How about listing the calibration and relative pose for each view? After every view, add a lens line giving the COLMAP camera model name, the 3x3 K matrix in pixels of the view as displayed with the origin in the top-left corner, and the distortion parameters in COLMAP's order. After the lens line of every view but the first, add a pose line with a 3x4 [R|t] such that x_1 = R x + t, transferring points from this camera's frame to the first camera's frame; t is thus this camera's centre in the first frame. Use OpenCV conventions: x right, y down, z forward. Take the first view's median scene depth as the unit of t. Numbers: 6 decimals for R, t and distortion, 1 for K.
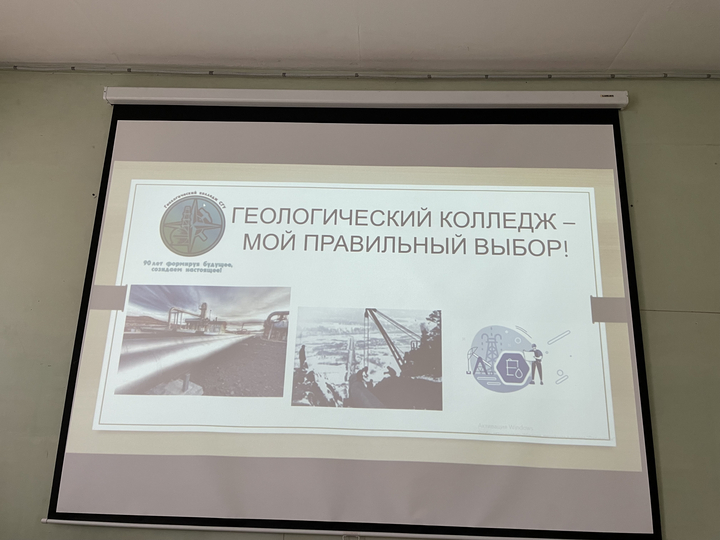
lens RADIAL K [[548.8, 0, 359.7], [0, 548.8, 273.9], [0, 0, 1]] dist [0.059877, -0.029426]
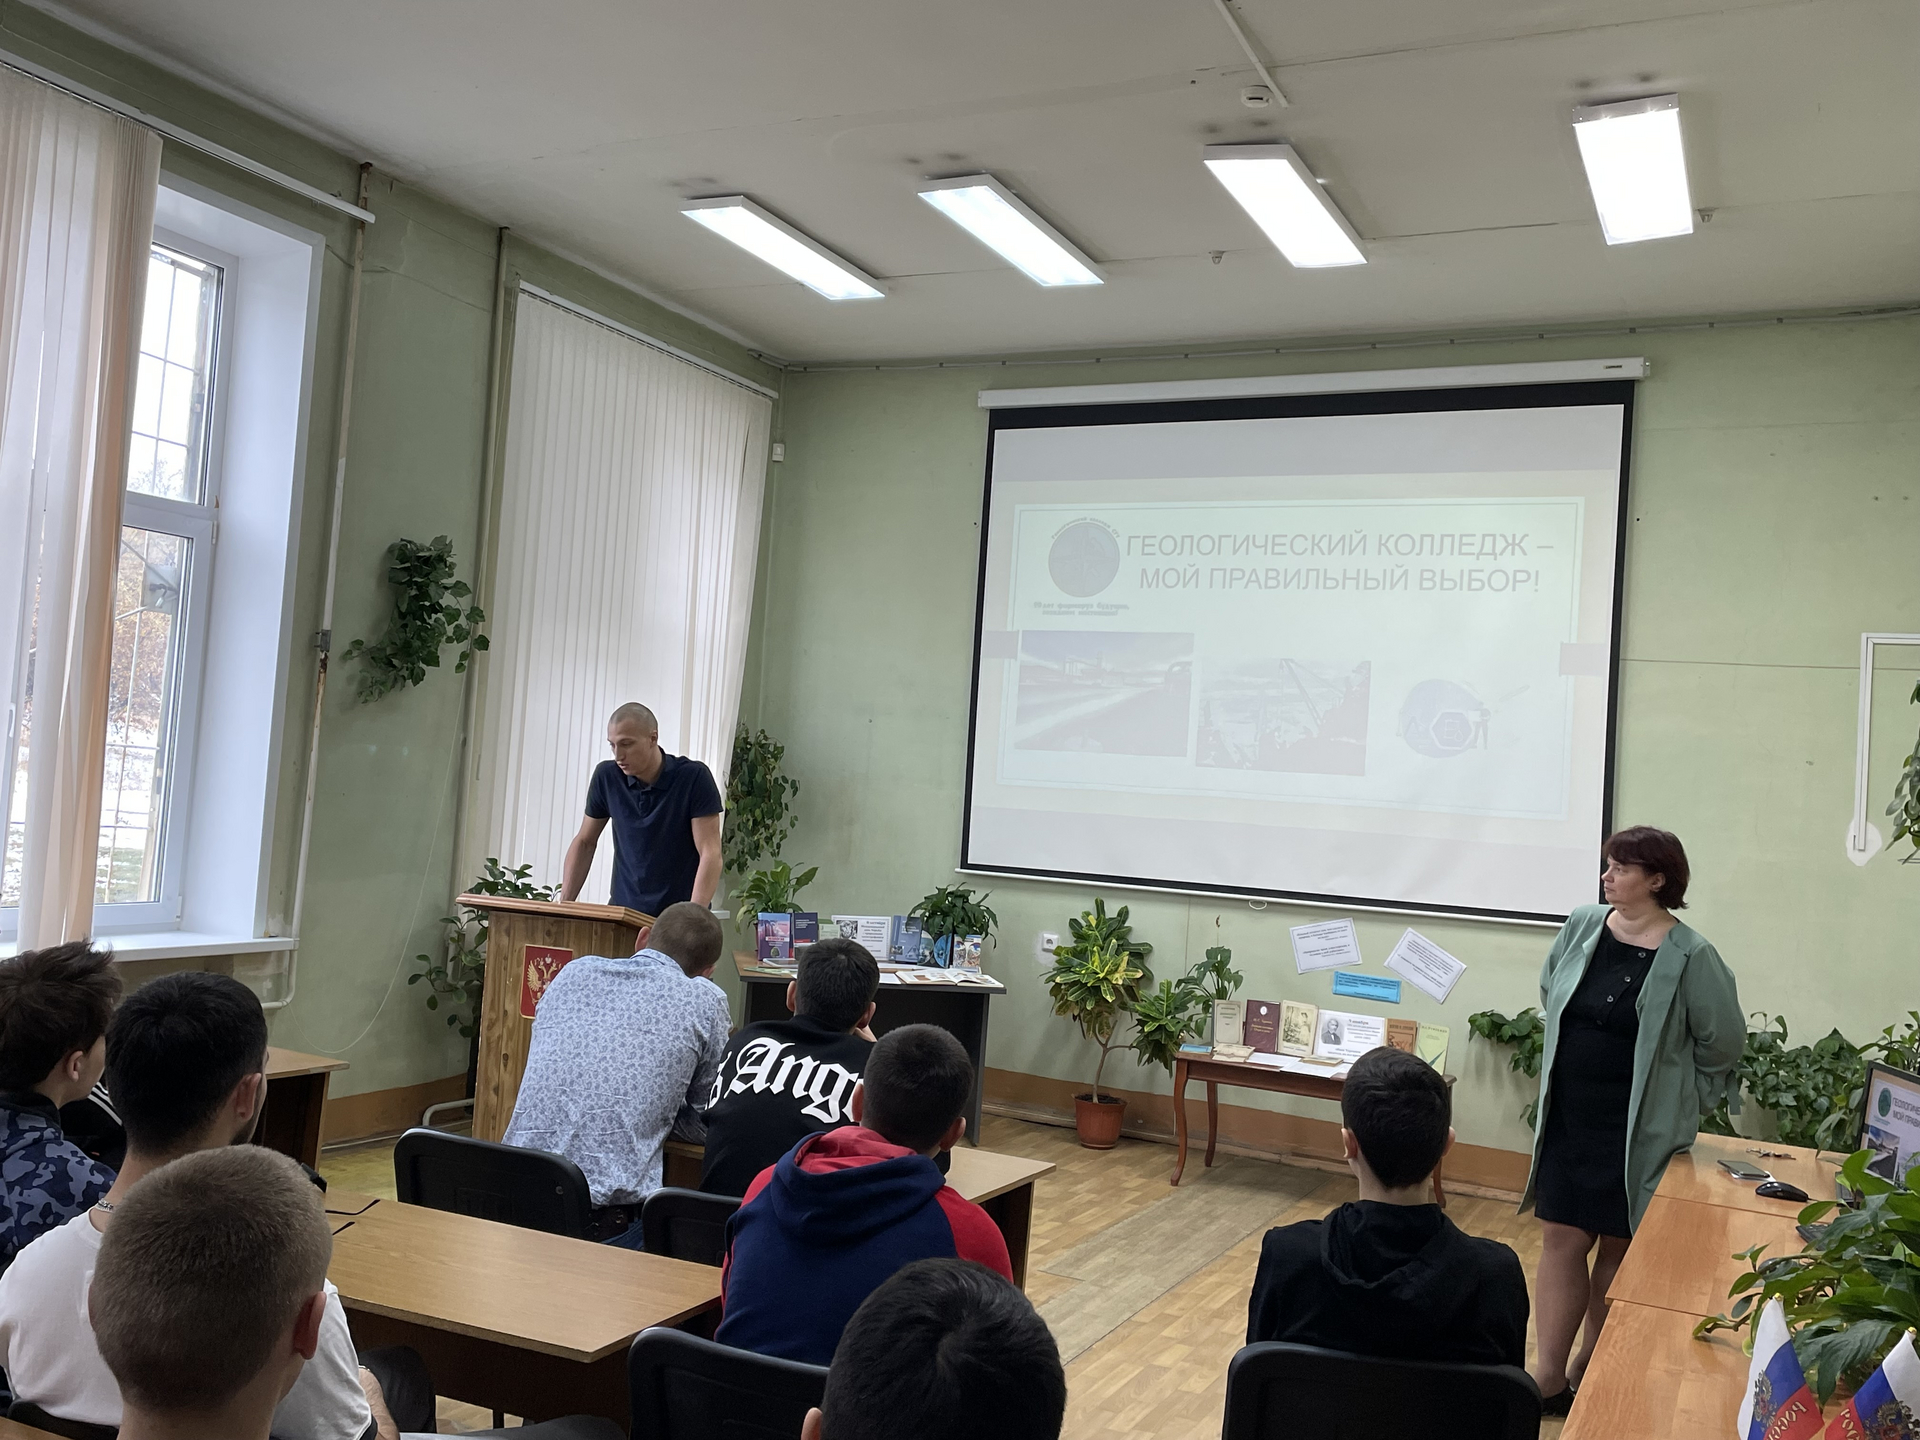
lens RADIAL K [[1816.4, 0, 939.1], [0, 1816.4, 715.1], [0, 0, 1]] dist [0.052517, 0.000000]
pose [[0.919930, 0.015257, -0.391785, 0.609478], [0.065076, 0.979442, 0.190943, -0.409236], [0.386643, -0.201150, 0.900025, -1.701593]]
